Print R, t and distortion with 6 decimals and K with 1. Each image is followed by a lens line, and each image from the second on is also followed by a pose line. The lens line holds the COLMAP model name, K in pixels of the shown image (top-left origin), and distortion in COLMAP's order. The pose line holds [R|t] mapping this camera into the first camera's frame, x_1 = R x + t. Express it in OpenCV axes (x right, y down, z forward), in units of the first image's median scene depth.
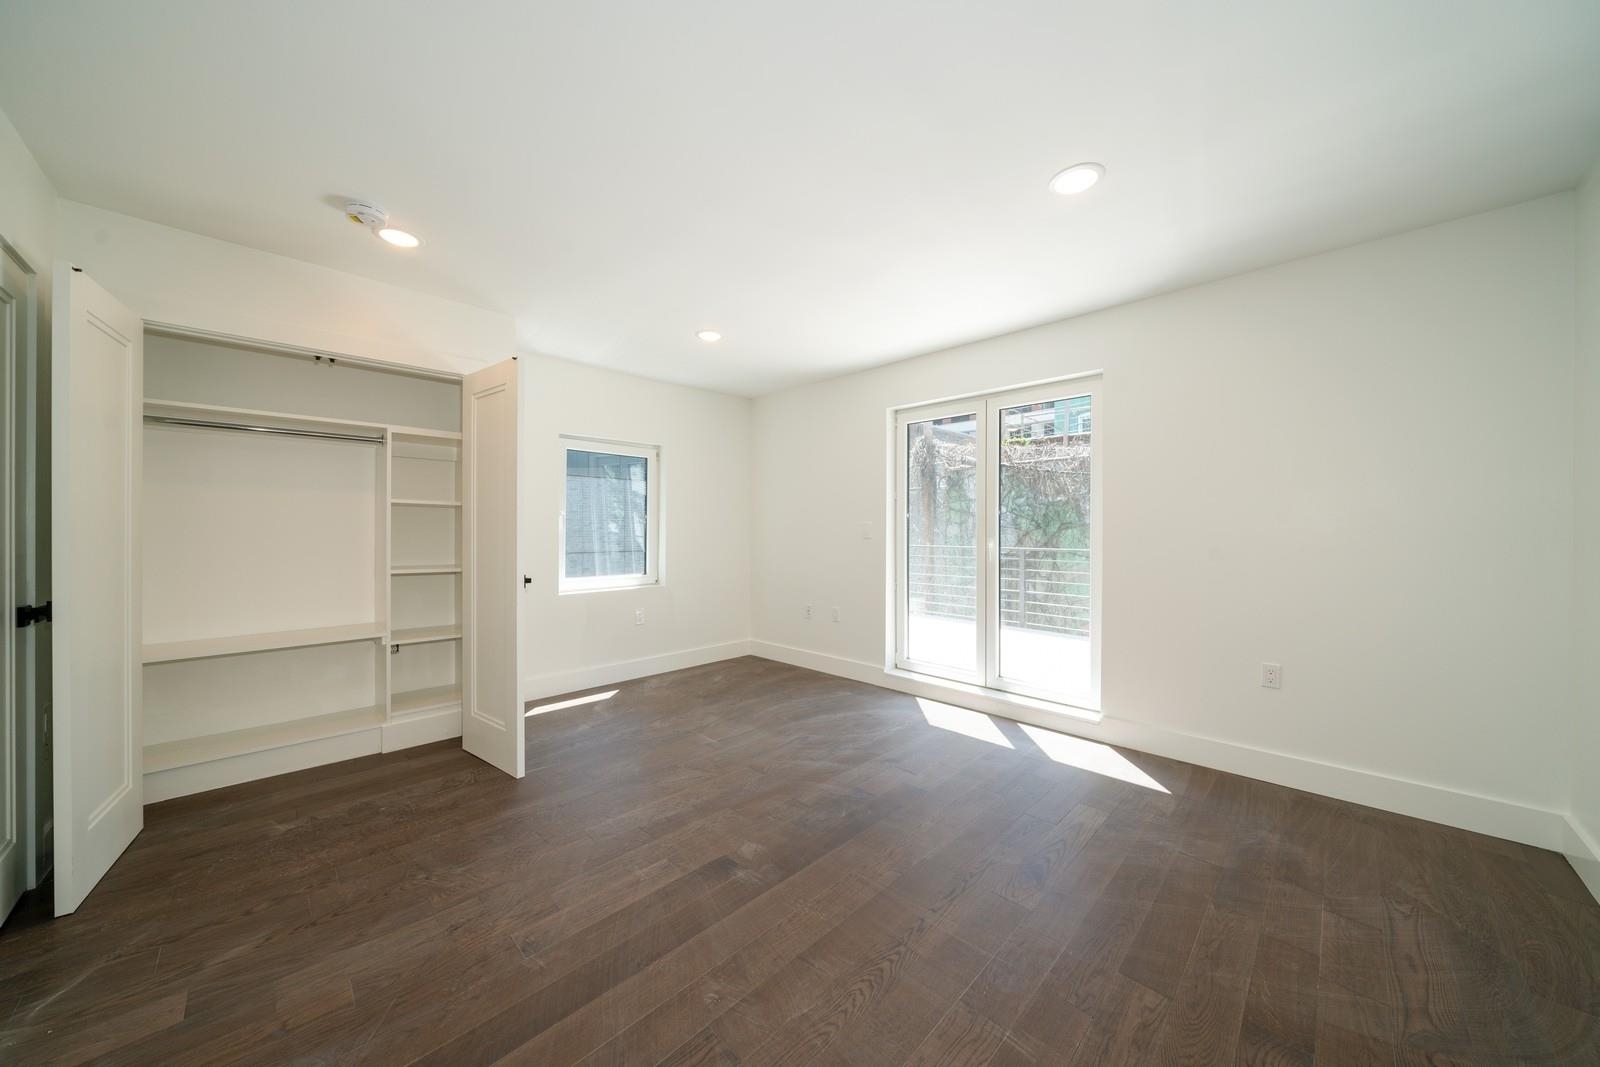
lens RADIAL K [[541.9, 0, 791.2], [0, 541.9, 530.3], [0, 0, 1]] dist [-0.000779, -0.000101]
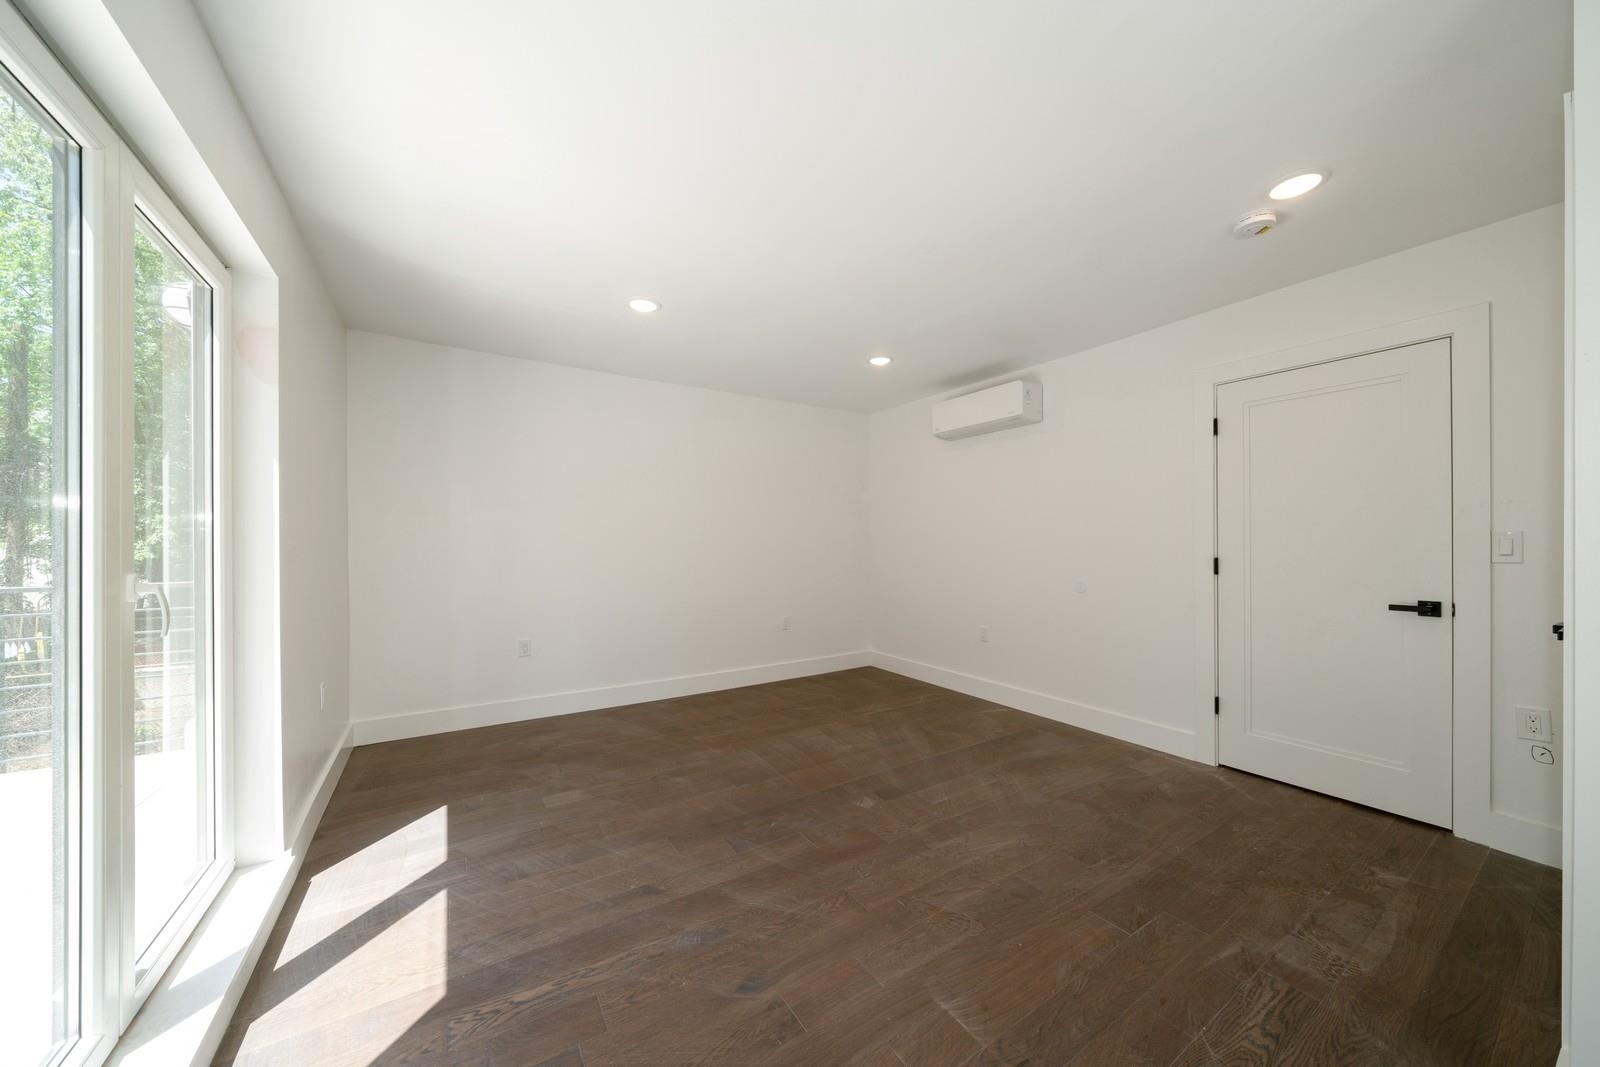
lens RADIAL K [[539.8, 0, 794.0], [0, 539.8, 542.9], [0, 0, 1]] dist [-0.000999, -0.000033]
pose [[-0.977309, 0.000821, 0.211817, -0.106691], [0.001201, 0.999998, 0.001669, -0.003733], [-0.211815, 0.001885, -0.977308, 1.347157]]
